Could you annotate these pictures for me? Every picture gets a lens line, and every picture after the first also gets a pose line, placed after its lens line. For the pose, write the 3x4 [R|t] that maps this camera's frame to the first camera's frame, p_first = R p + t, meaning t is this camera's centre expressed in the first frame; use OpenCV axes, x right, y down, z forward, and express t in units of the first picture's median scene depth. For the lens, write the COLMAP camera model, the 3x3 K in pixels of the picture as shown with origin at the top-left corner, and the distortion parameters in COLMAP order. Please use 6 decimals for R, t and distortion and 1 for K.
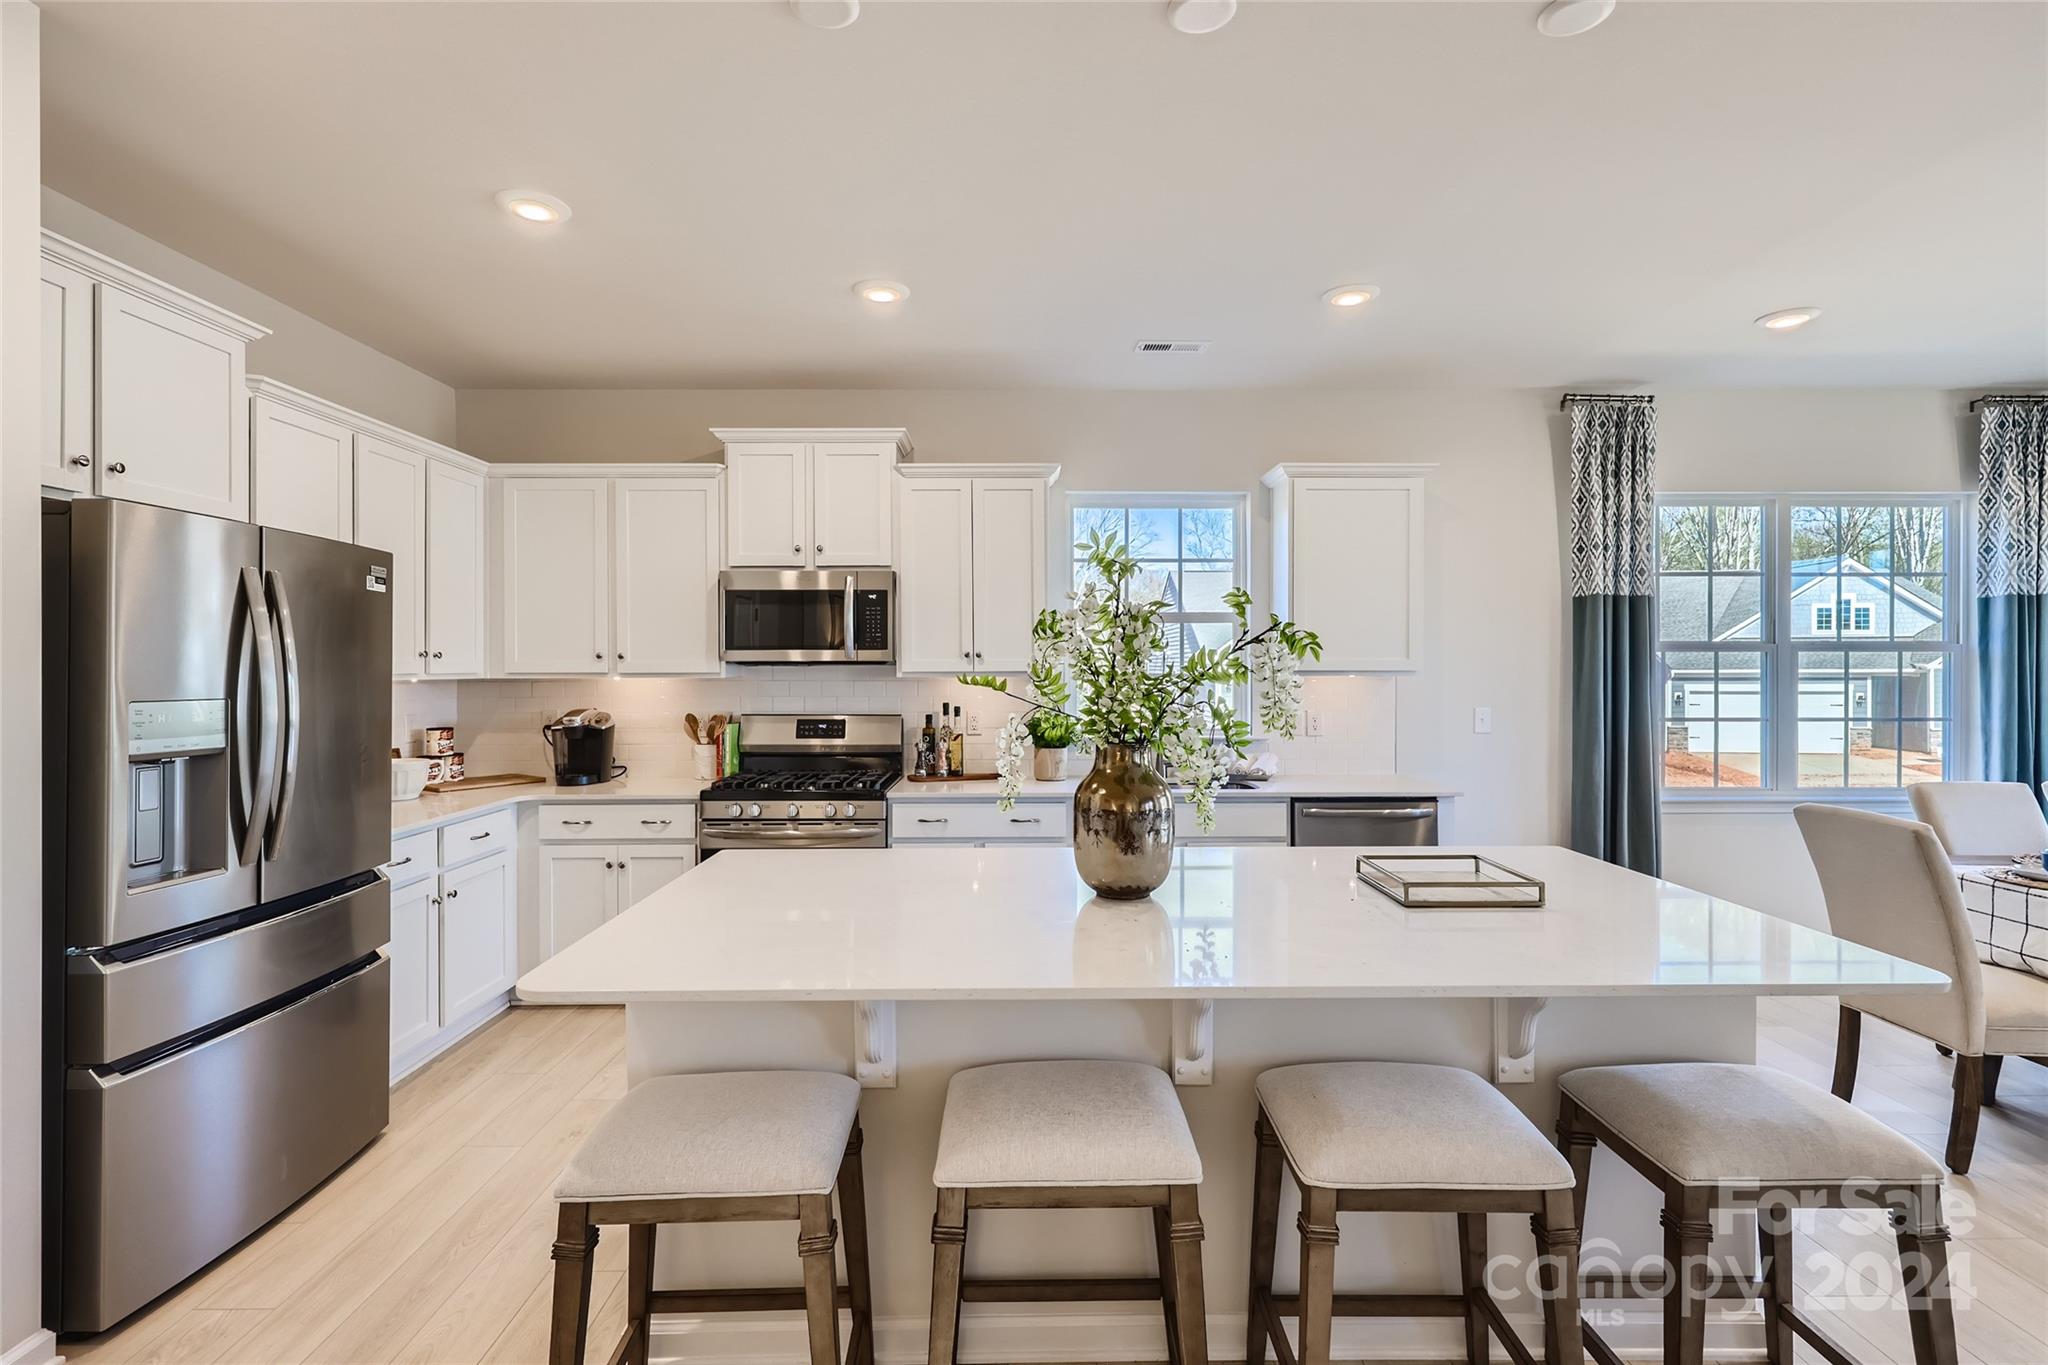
lens RADIAL K [[943.7, 0, 1022.5], [0, 943.7, 667.2], [0, 0, 1]] dist [-0.000692, 0.000860]
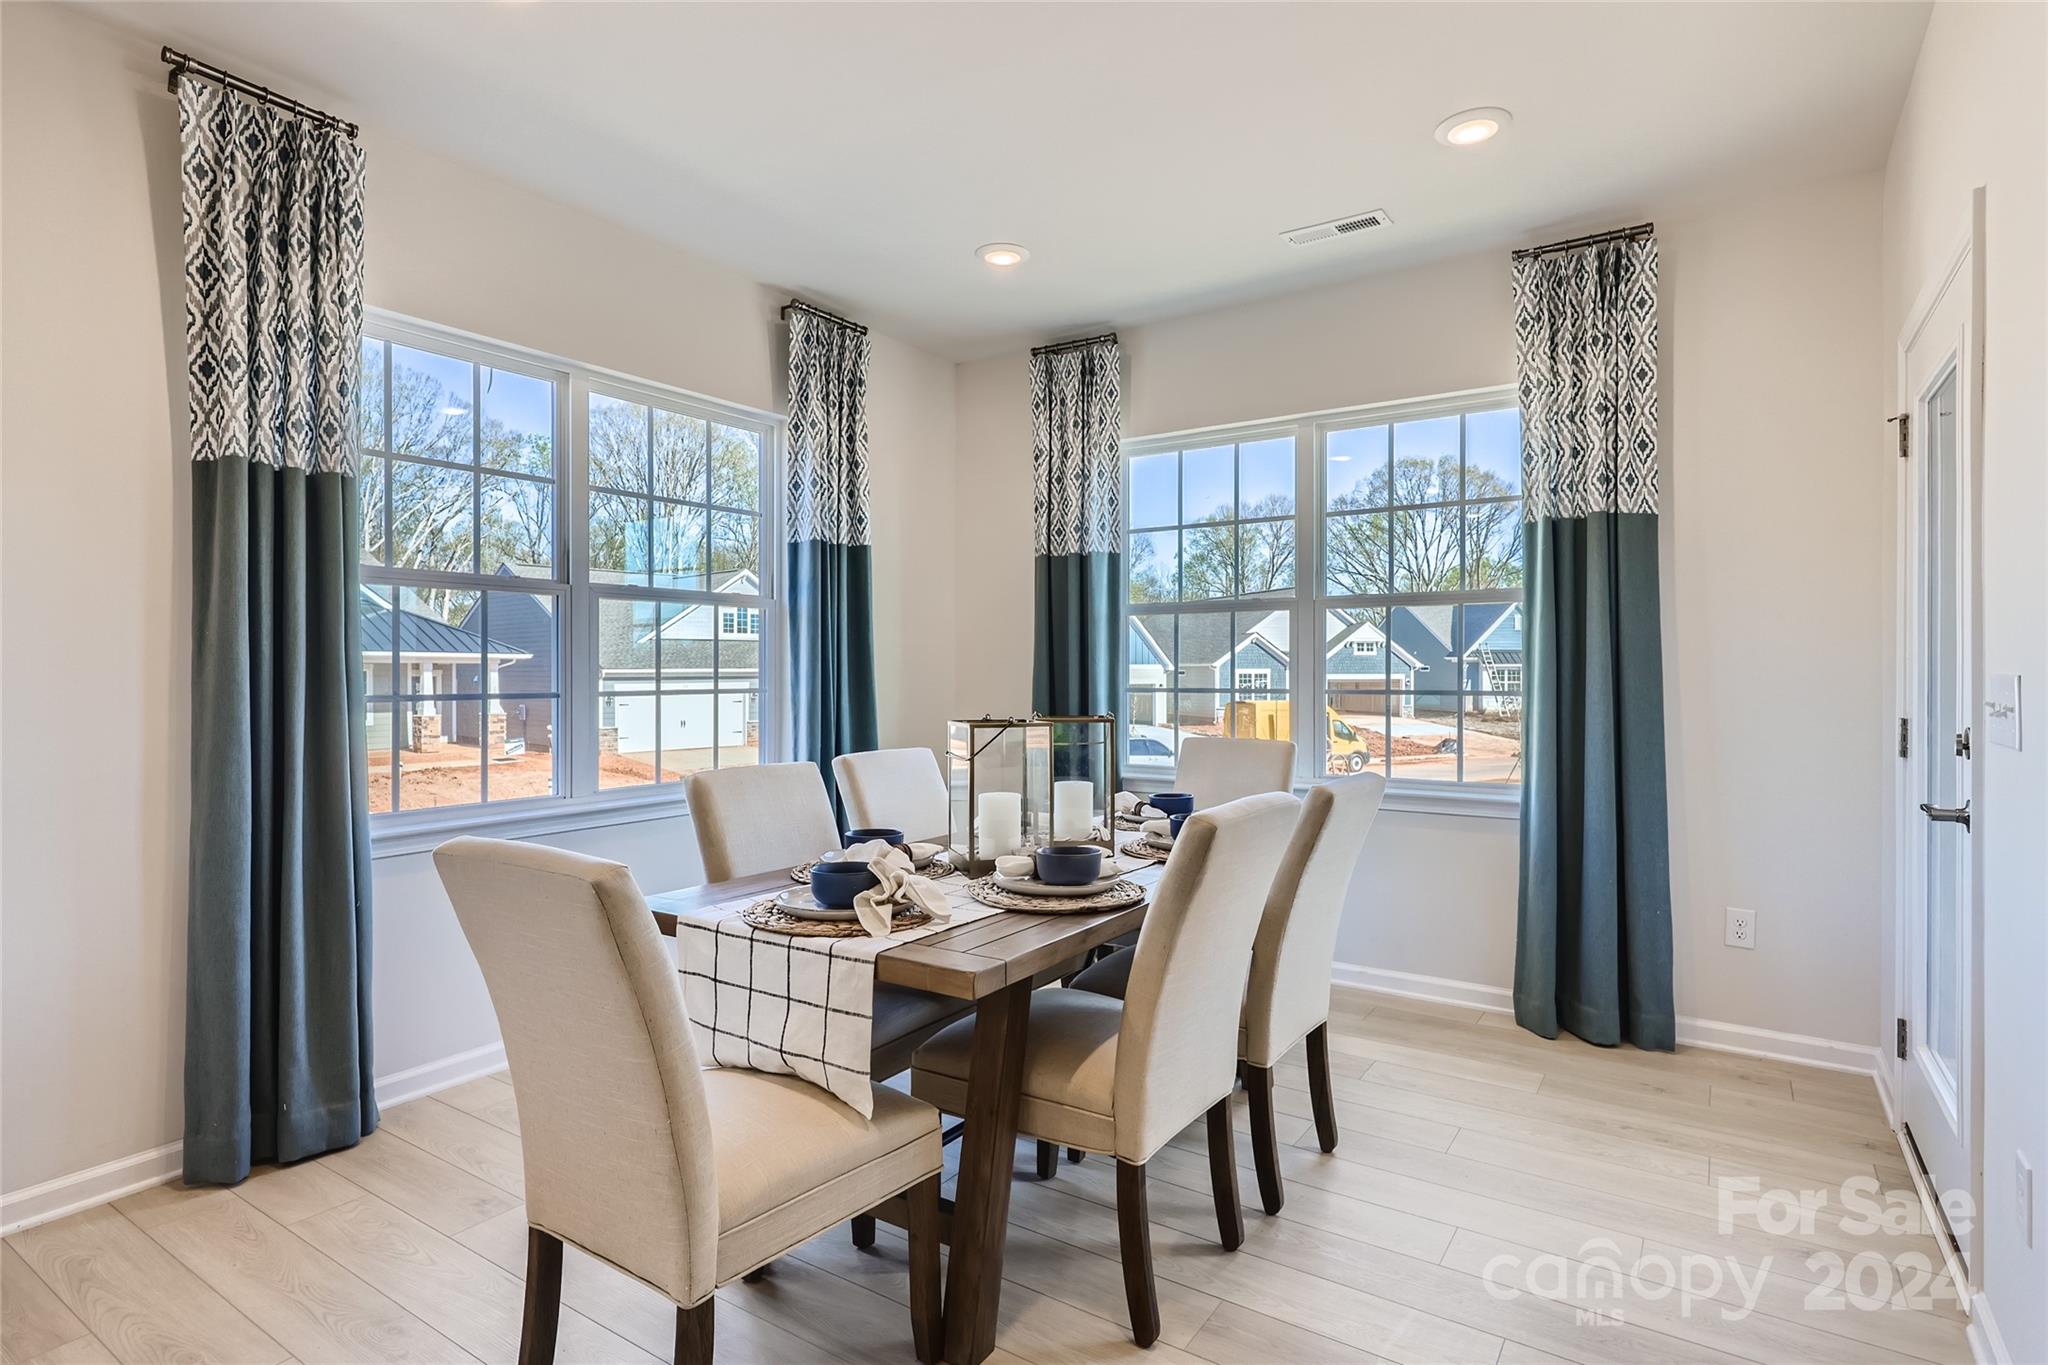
lens RADIAL K [[1044.3, 0, 1022.5], [0, 1044.3, 674.0], [0, 0, 1]] dist [0.001547, 0.000363]
pose [[0.565379, -0.002865, 0.824826, 0.377598], [0.001306, 0.999996, 0.002578, 0.041017], [-0.824830, -0.000380, 0.565380, 0.315705]]
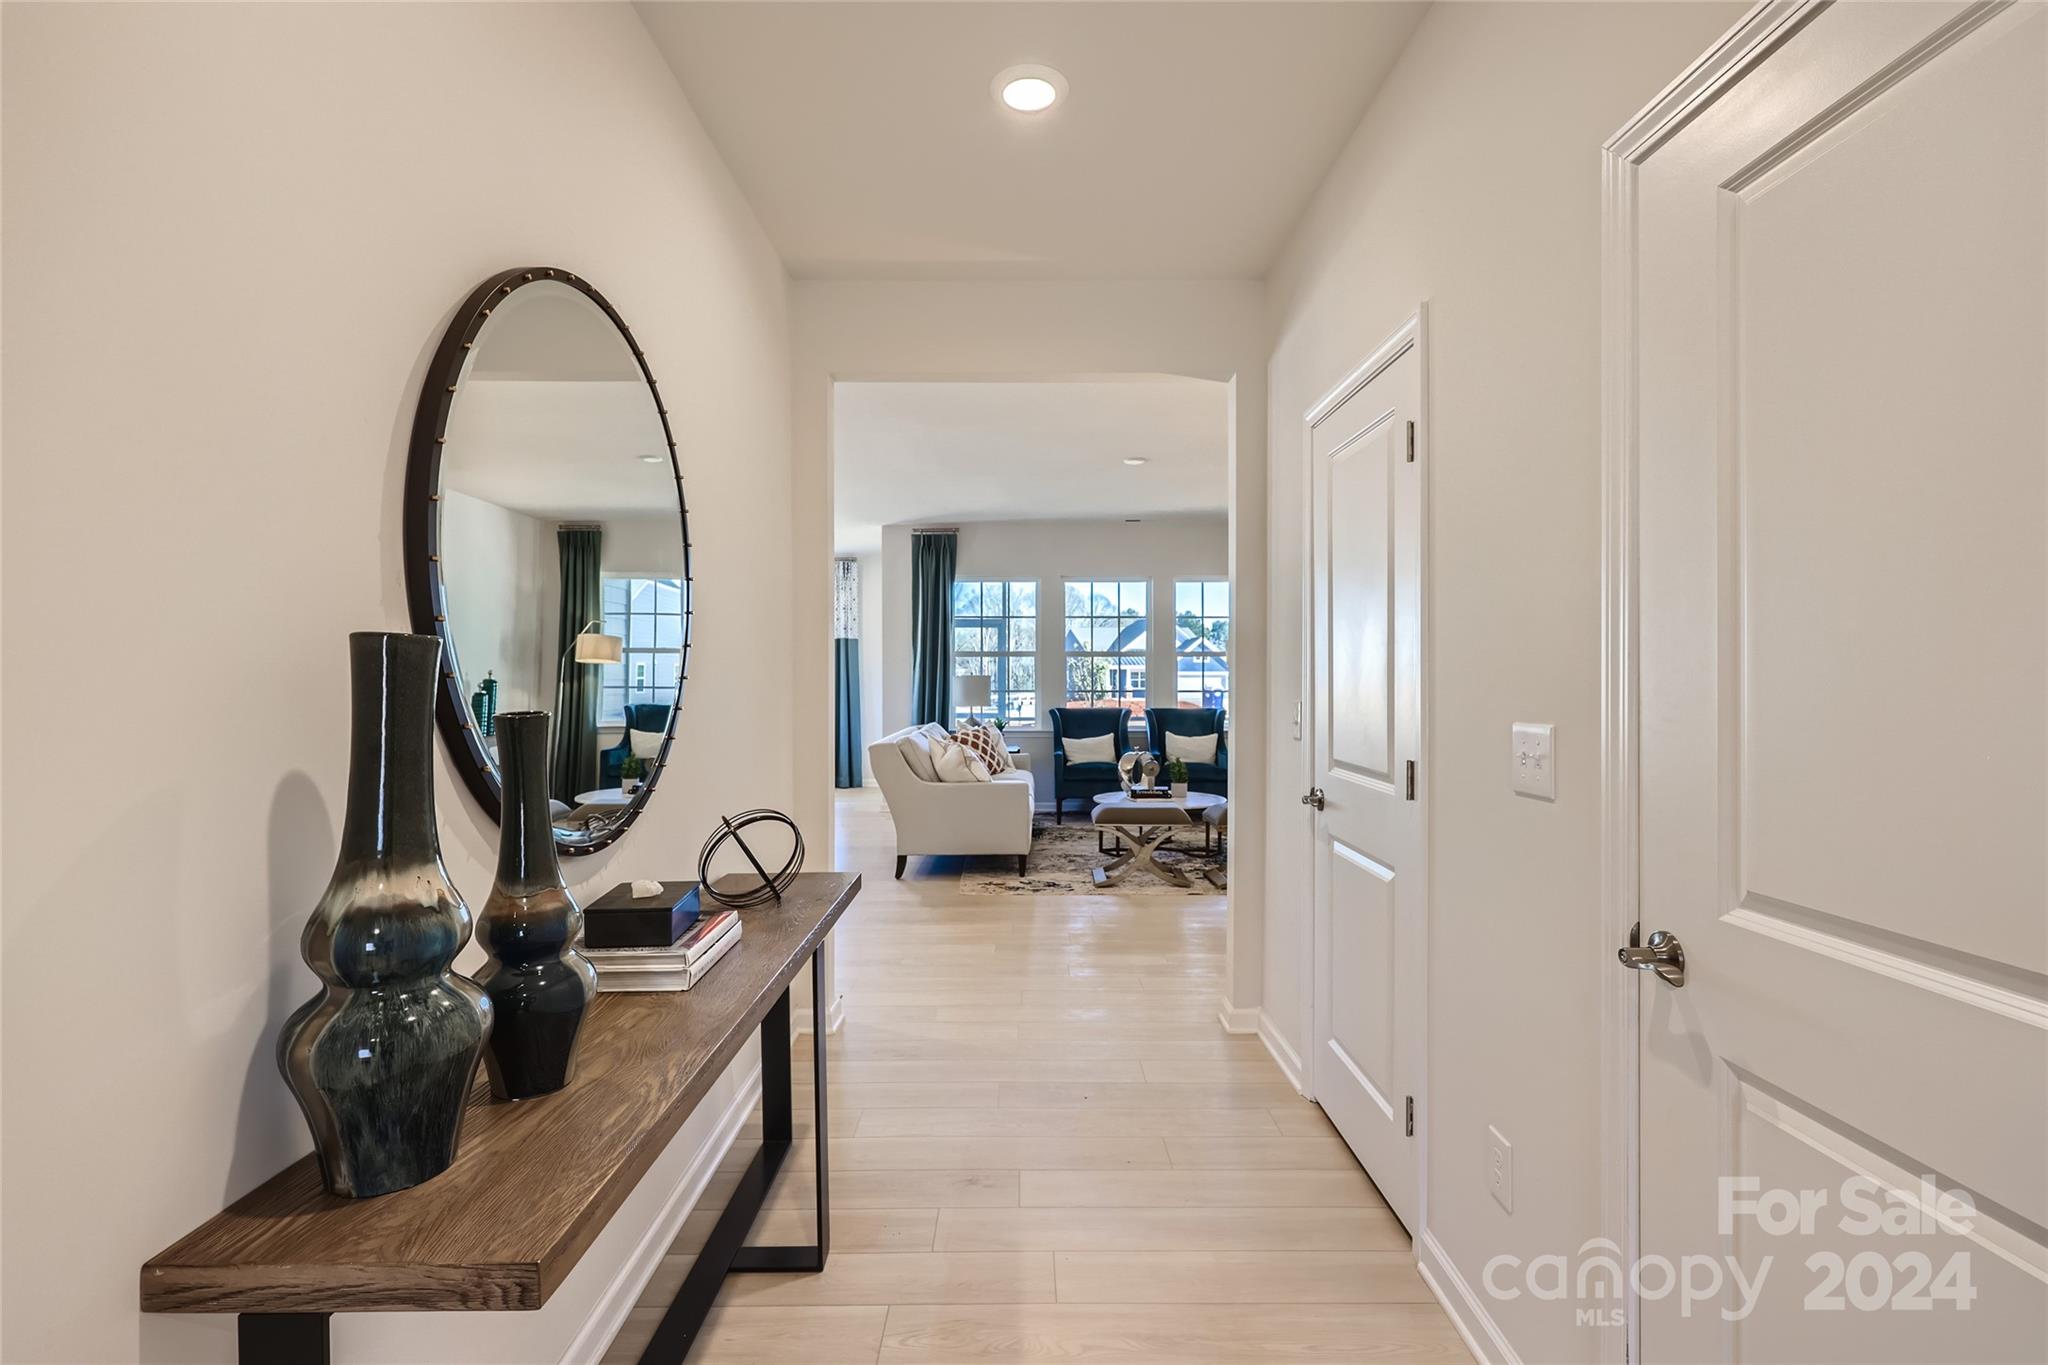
lens RADIAL K [[972.3, 0, 1024.0], [0, 972.3, 682.5], [0, 0, 1]] dist [0.000936, 0.000268]
pose [[0.001867, -0.007012, 0.999974, -1.294309], [0.001184, 0.999975, 0.007010, 0.023251], [-0.999998, 0.001170, 0.001876, -0.079450]]
